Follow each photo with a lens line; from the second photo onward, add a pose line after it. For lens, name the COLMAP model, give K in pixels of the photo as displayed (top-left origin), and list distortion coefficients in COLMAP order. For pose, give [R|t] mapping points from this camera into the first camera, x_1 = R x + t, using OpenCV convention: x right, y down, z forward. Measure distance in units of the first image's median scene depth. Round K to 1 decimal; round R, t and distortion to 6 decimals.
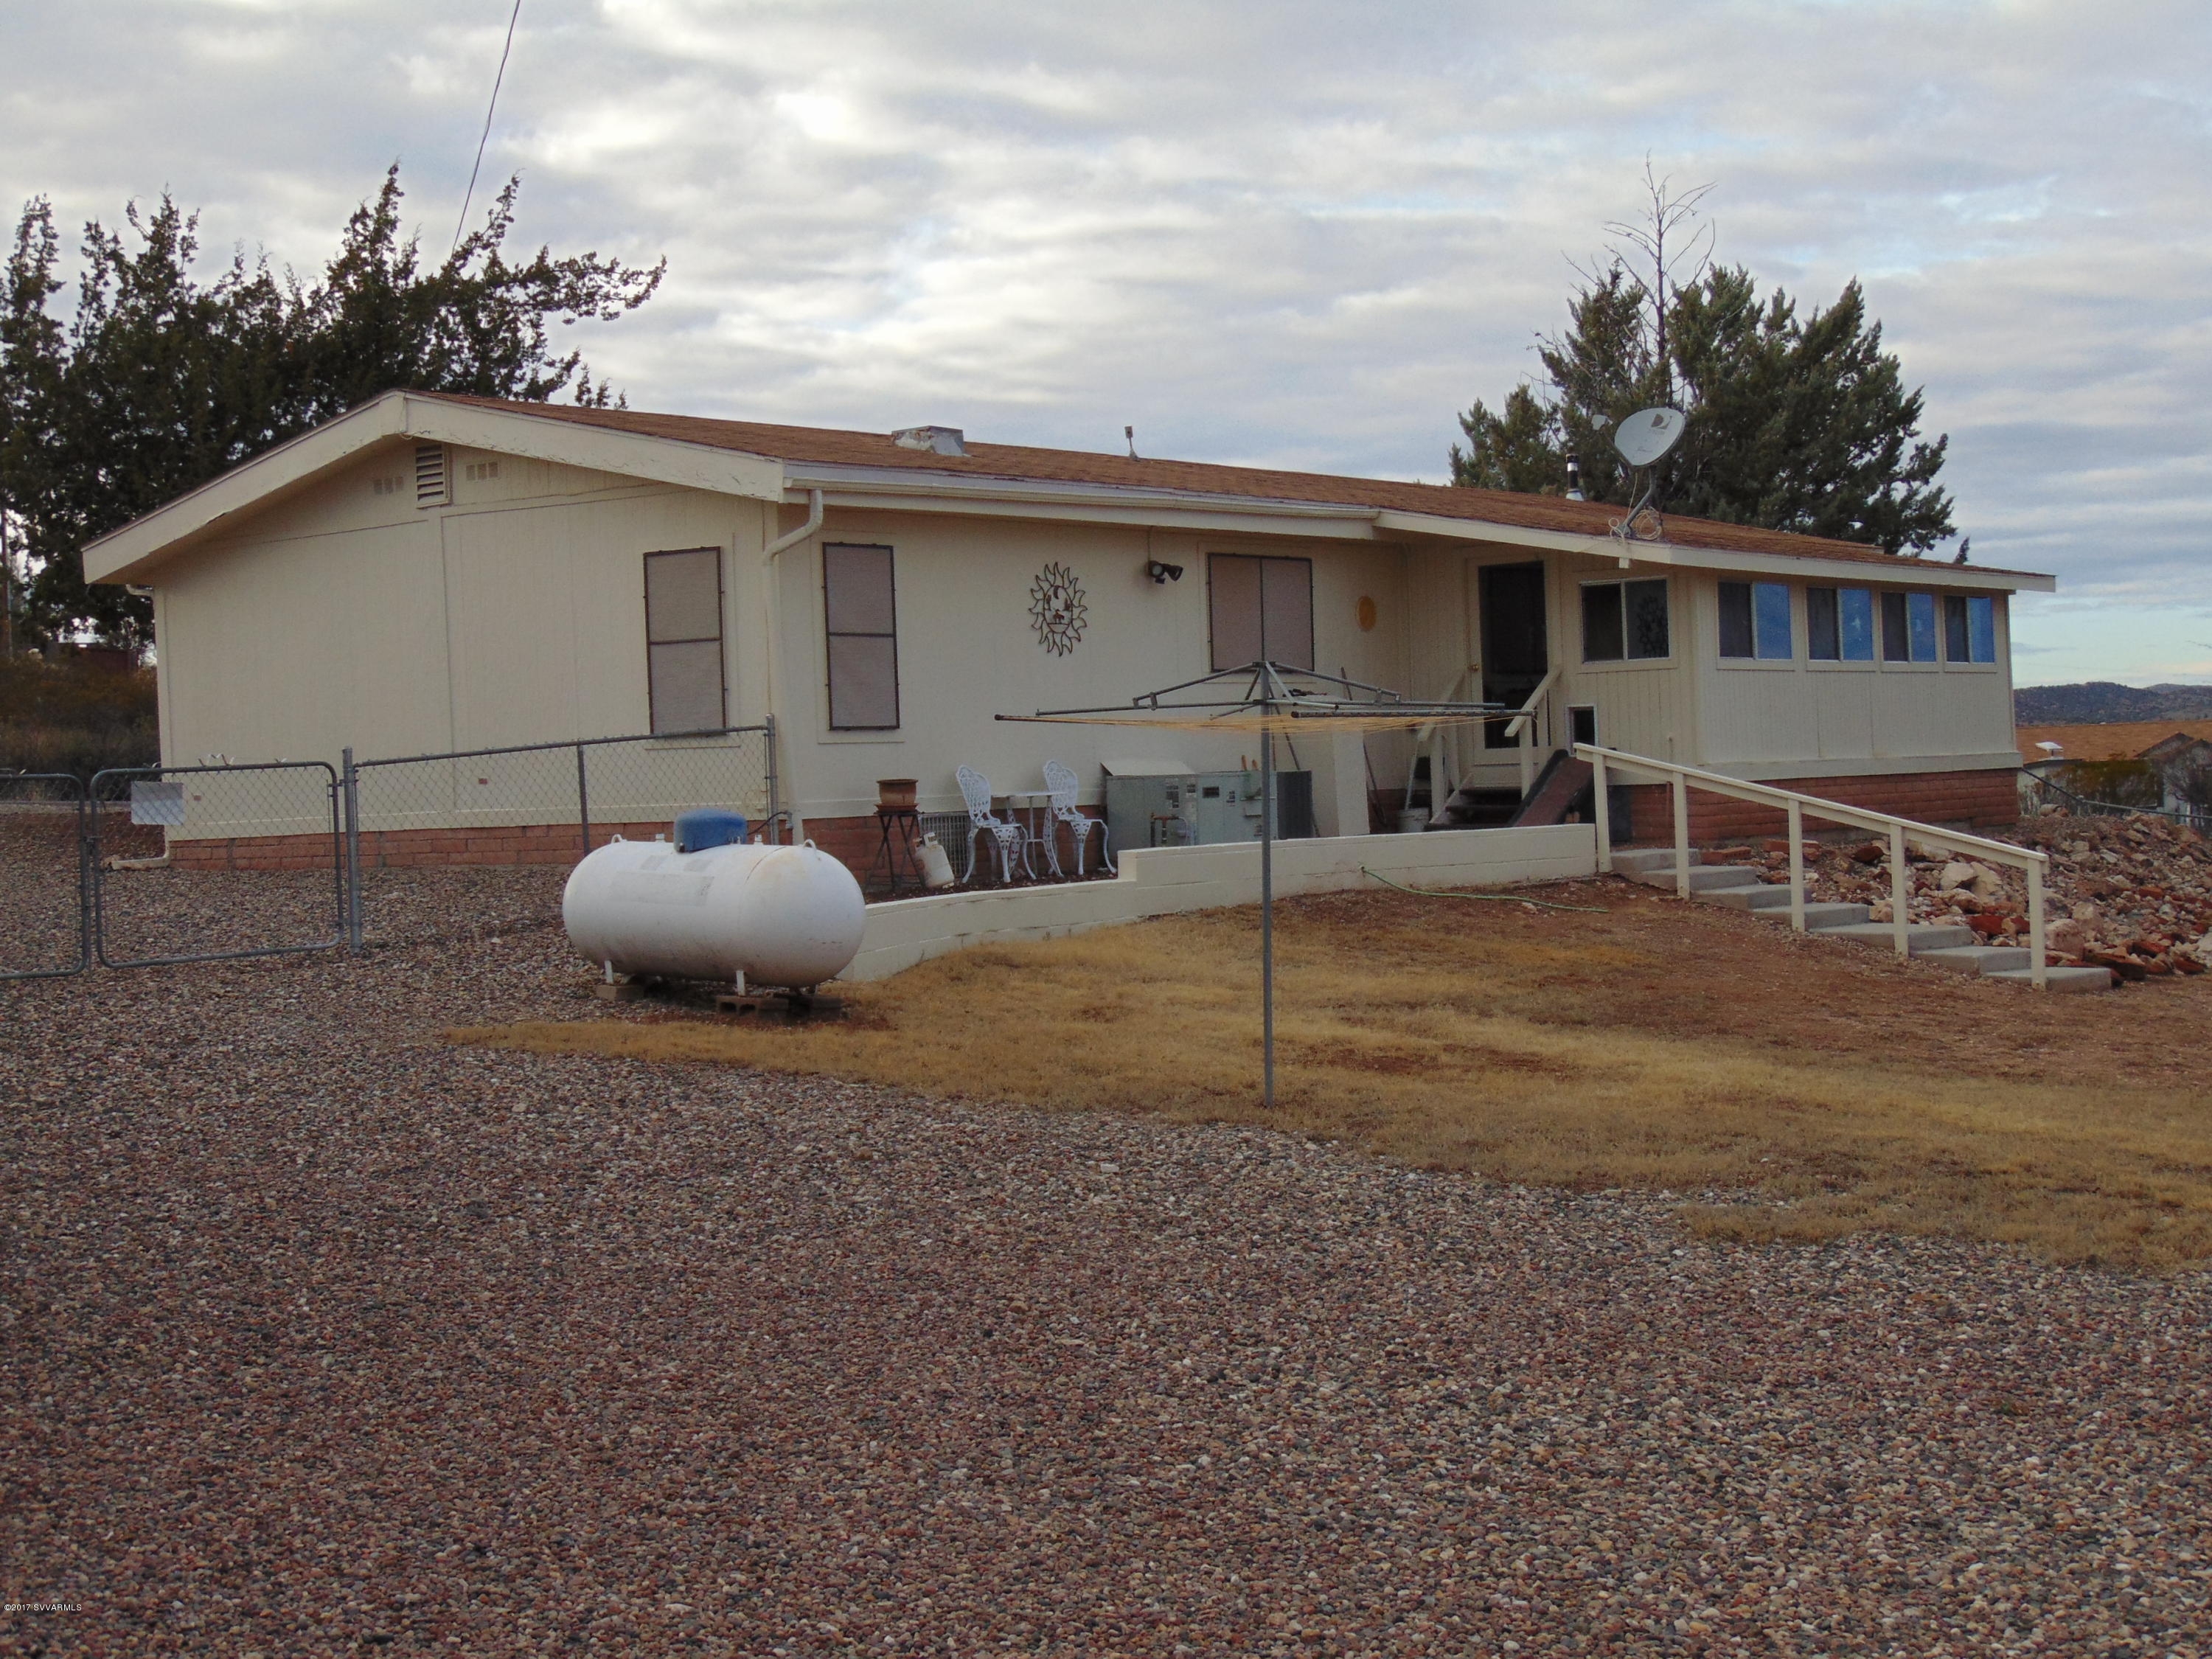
lens RADIAL K [[3203.6, 0, 1106.0], [0, 3203.6, 829.5], [0, 0, 1]] dist [0.001382, -0.047776]
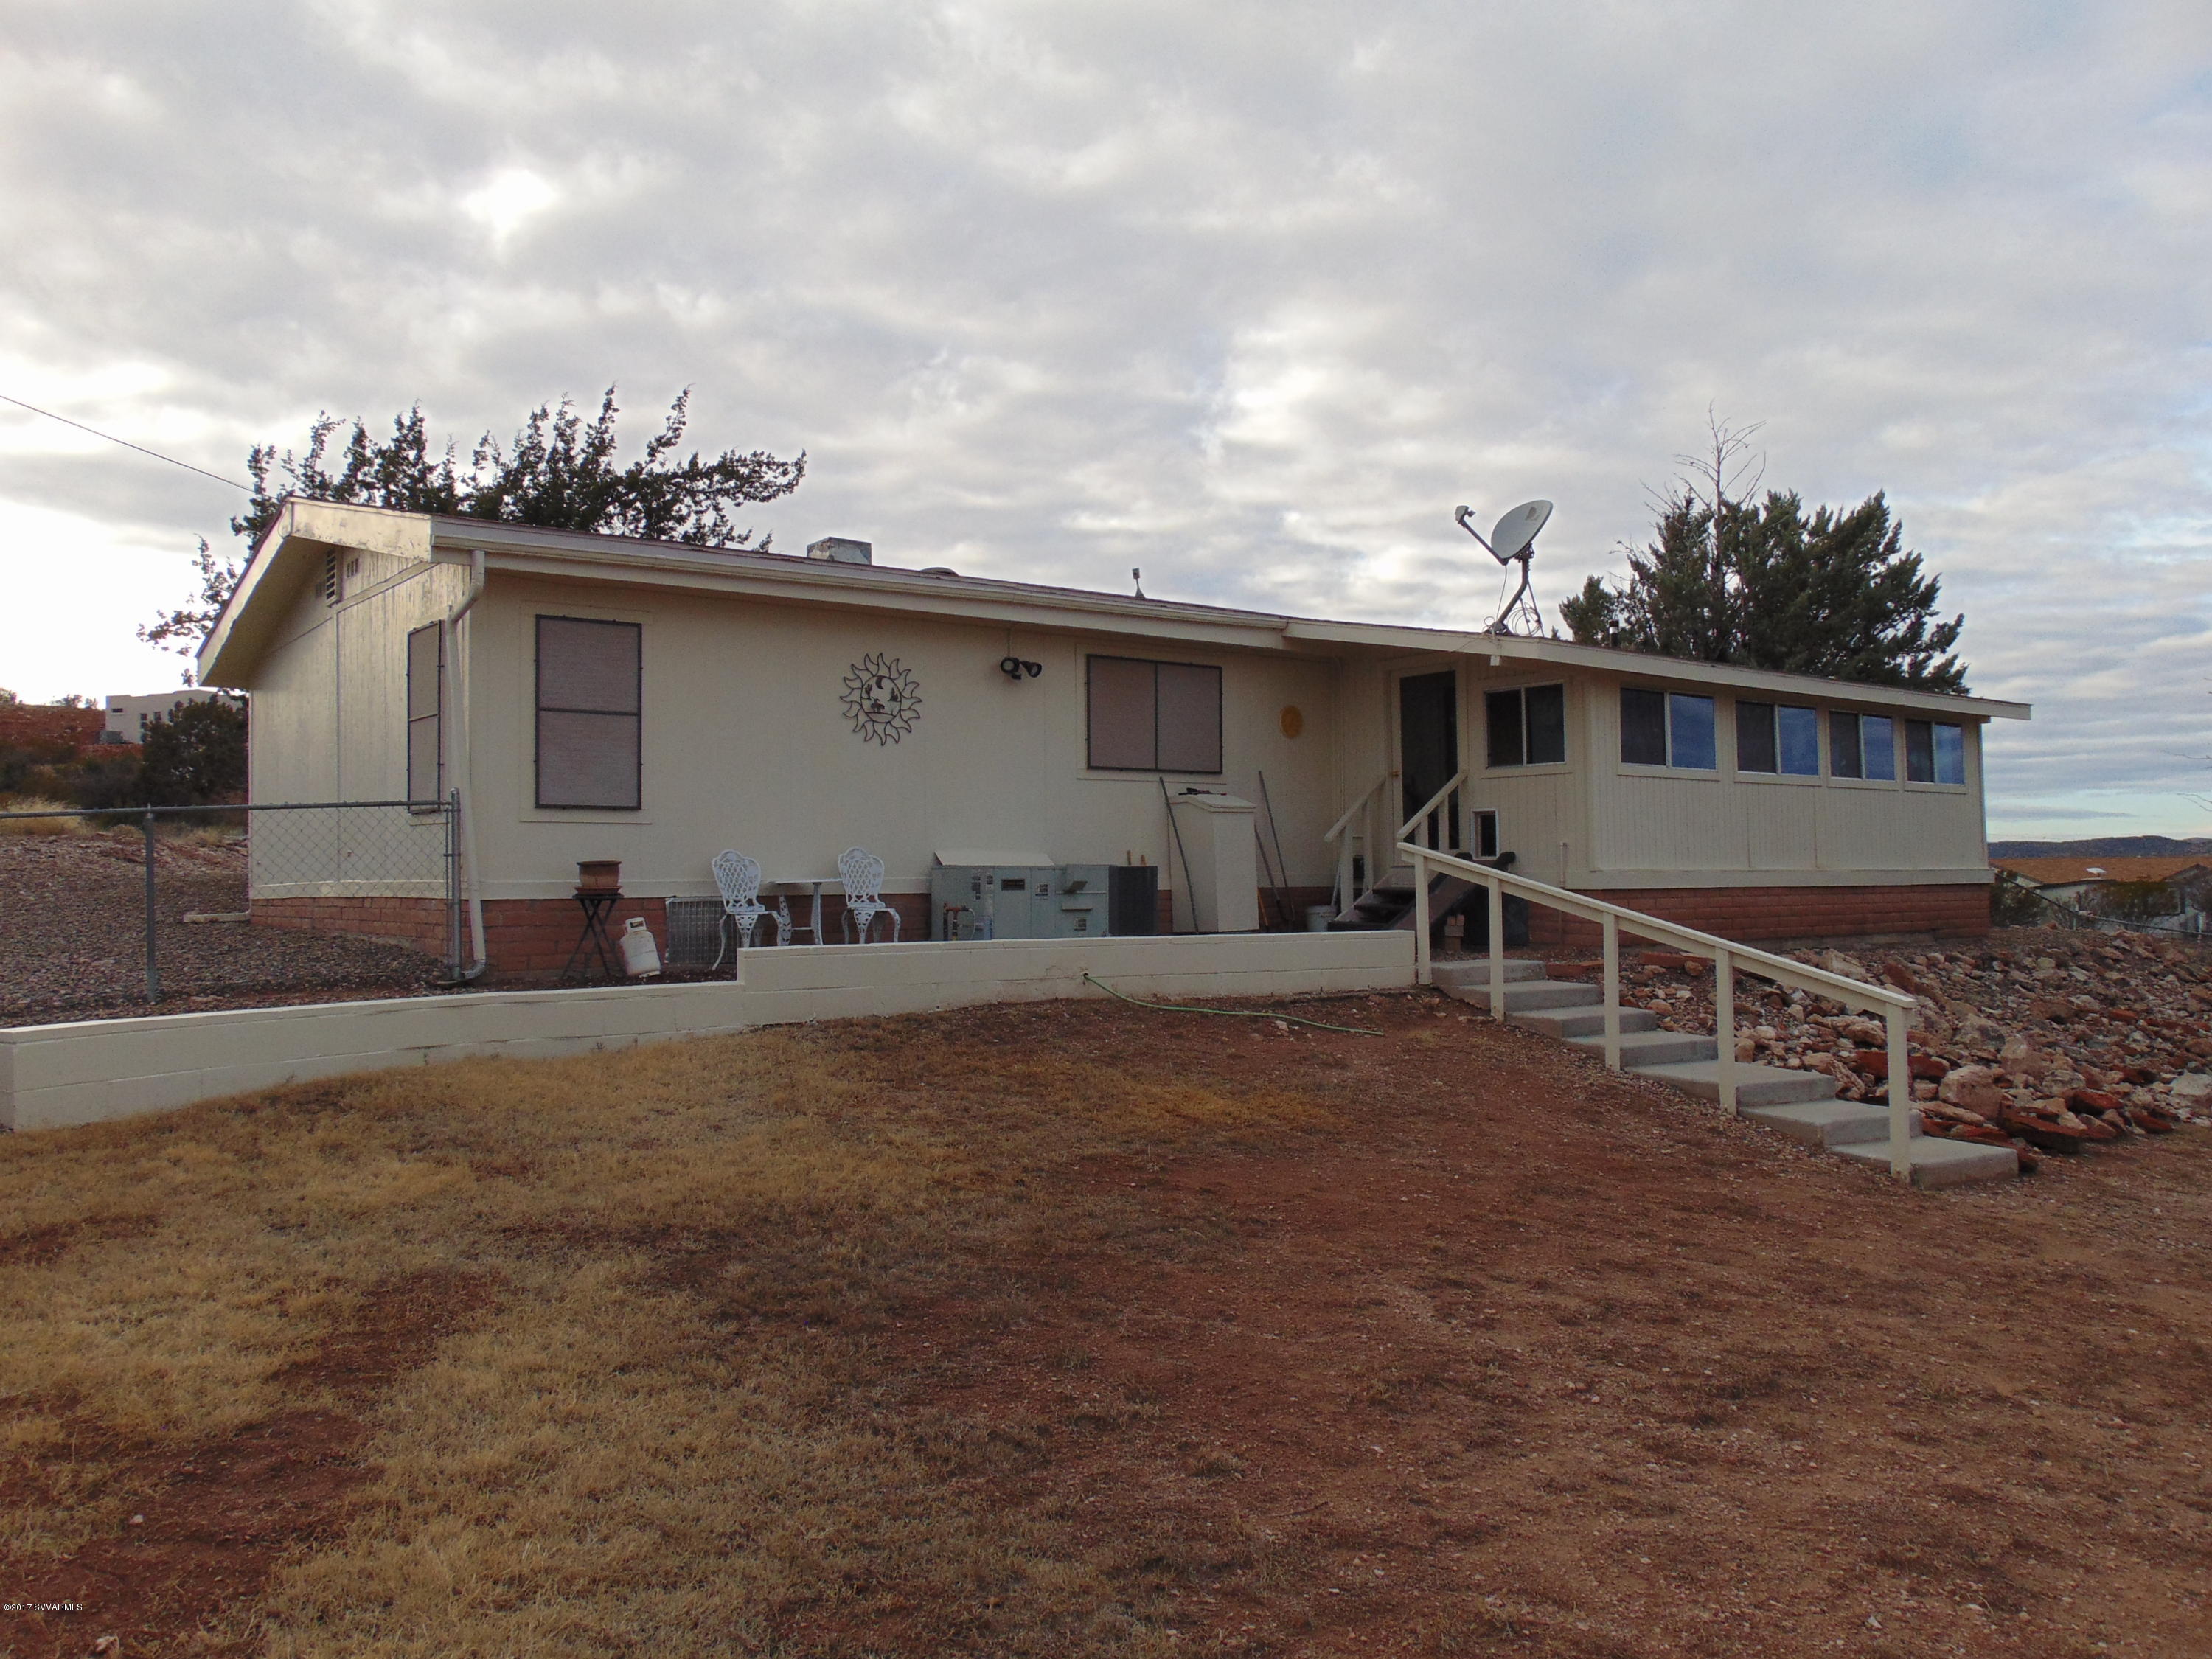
lens RADIAL K [[1647.1, 0, 1097.5], [0, 1647.1, 821.4], [0, 0, 1]] dist [-0.034300, 0.071520]
pose [[0.963399, 0.018443, -0.267438, 0.170432], [-0.030709, 0.998656, -0.041756, -0.009501], [0.266308, 0.048440, 0.962670, 0.464993]]
